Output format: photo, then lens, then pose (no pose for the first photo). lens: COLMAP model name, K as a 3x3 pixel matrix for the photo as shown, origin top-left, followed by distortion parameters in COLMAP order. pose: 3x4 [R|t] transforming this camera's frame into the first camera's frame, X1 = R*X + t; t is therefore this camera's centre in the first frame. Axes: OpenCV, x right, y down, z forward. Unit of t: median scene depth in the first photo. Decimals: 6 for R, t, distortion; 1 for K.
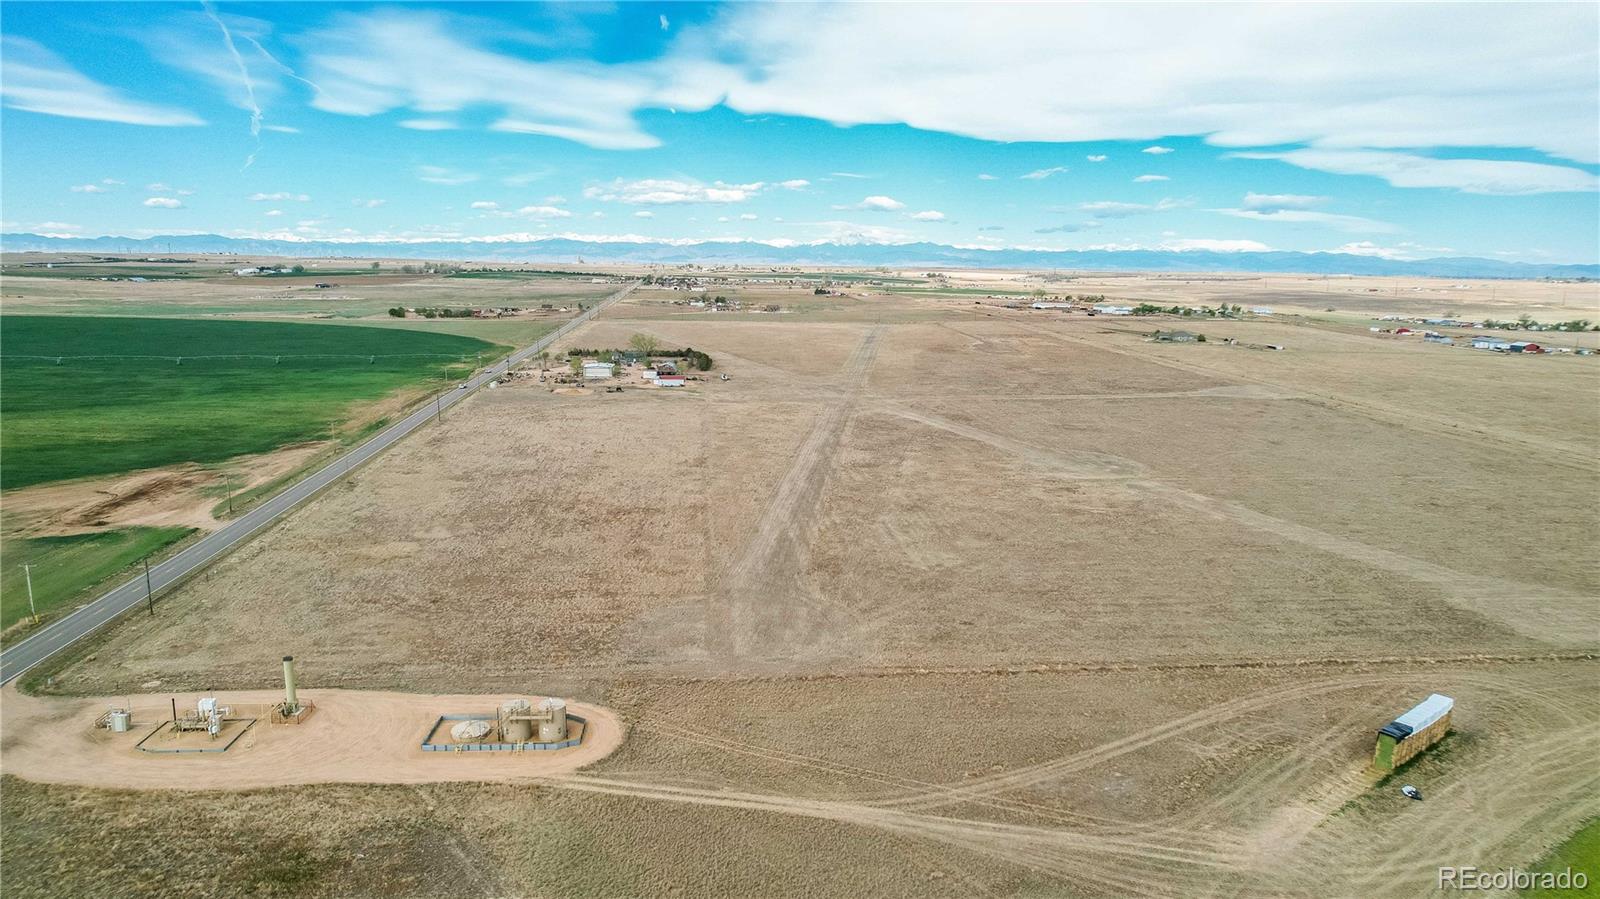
lens RADIAL K [[999.6, 0, 800.0], [0, 999.6, 449.5], [0, 0, 1]] dist [-0.053545, 0.059024]
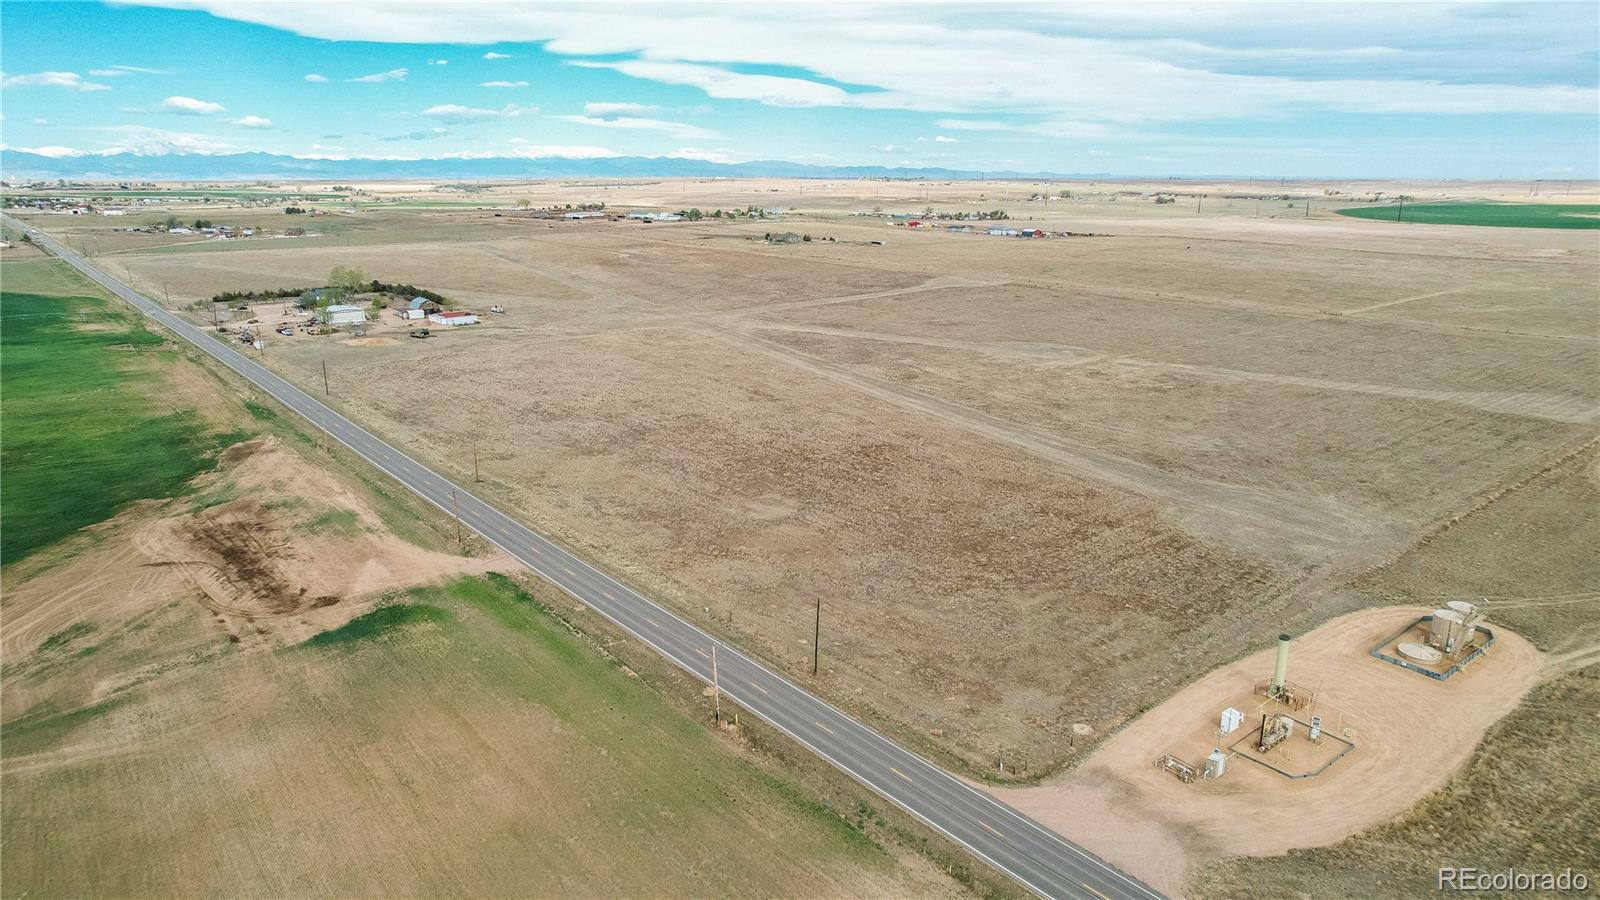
lens RADIAL K [[999.6, 0, 800.0], [0, 999.6, 450.0], [0, 0, 1]] dist [-0.053545, 0.059024]
pose [[0.828675, -0.162285, 0.535687, -0.815868], [0.114342, 0.985945, 0.121809, -0.065245], [-0.547926, -0.039689, 0.835585, 0.319600]]
